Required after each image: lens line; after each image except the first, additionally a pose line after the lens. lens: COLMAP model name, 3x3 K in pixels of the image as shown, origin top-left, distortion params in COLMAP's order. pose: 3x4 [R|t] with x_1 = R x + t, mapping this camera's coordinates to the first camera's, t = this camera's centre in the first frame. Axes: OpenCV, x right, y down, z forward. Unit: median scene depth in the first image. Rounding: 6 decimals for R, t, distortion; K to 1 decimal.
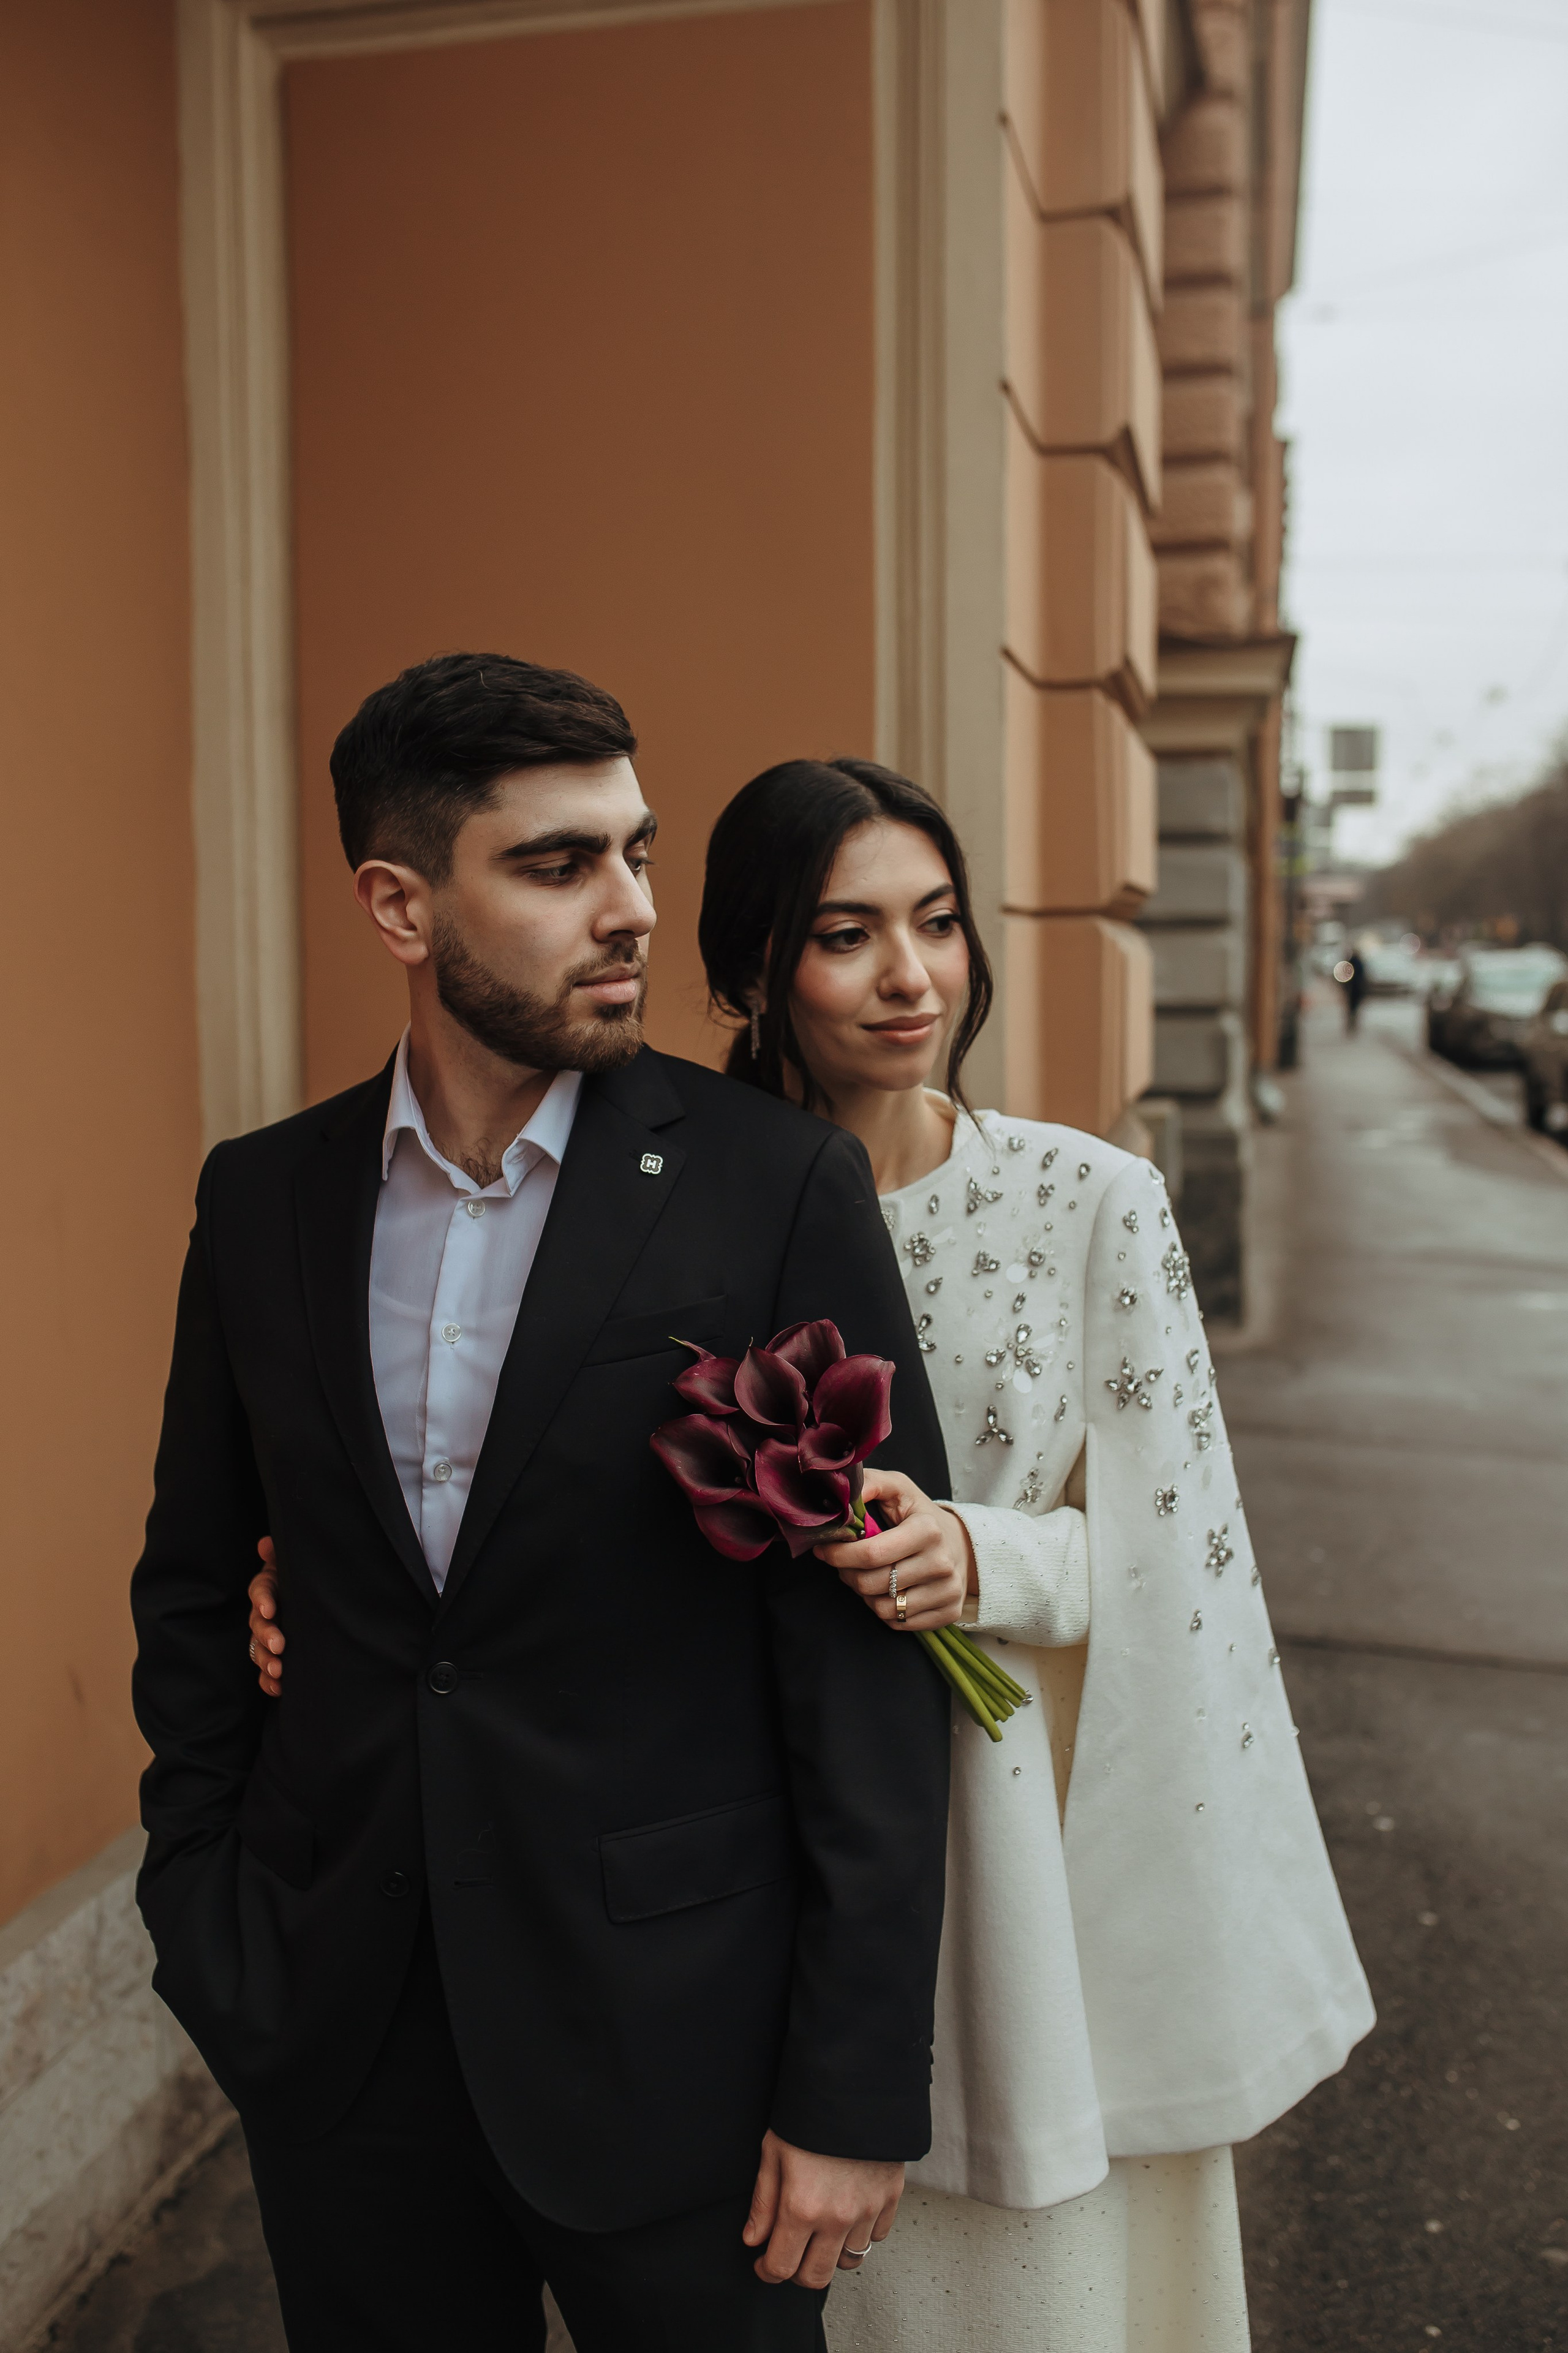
lens RADIAL K [[2247.6, 0, 775.0], [0, 2247.6, 1179.4], [0, 0, 1]] dist [-0.056033, 0.082881]
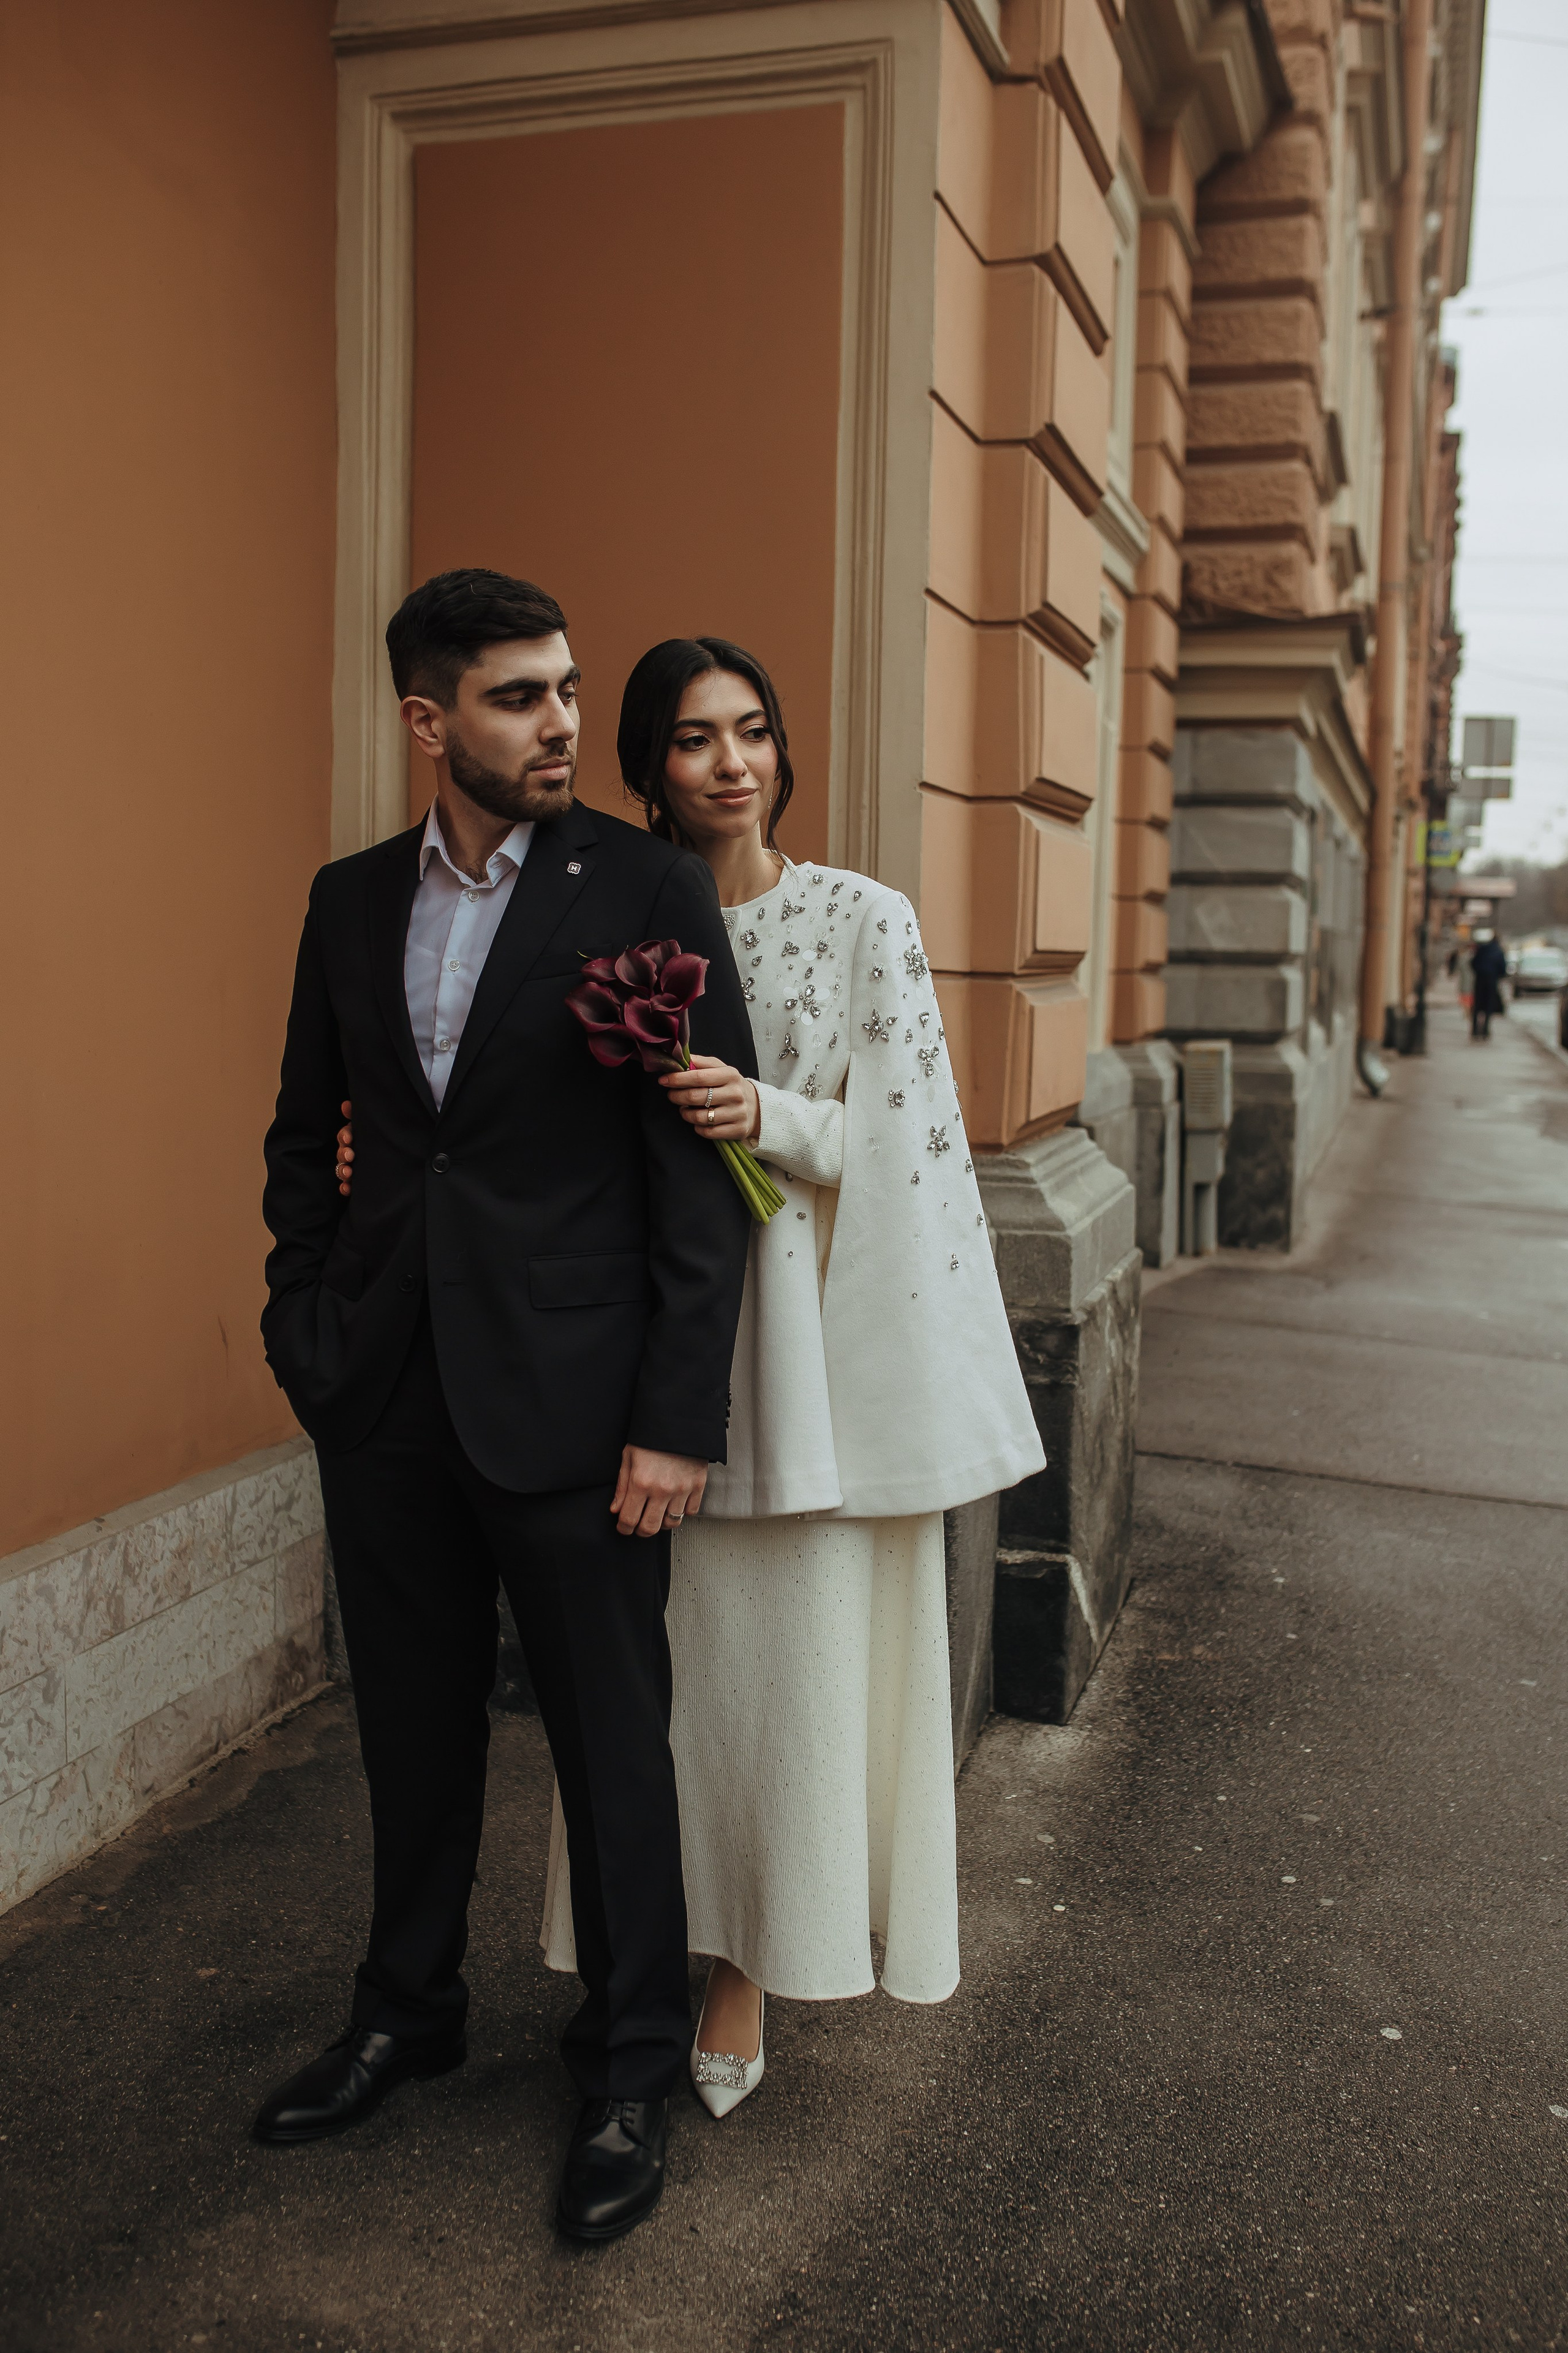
lens RADIAL K [[2247.6, 0, 775.0], [0, 2247.6, 1179.4], [0, 0, 1]] dist [-0.056033, 0.082881]
pose [[0.997177, 0.035384, -0.066222, 0.192014], [-0.034938, 0.999358, 0.007877, 0.187082], [0.066458, -0.005541, 0.997774, -0.595995]]
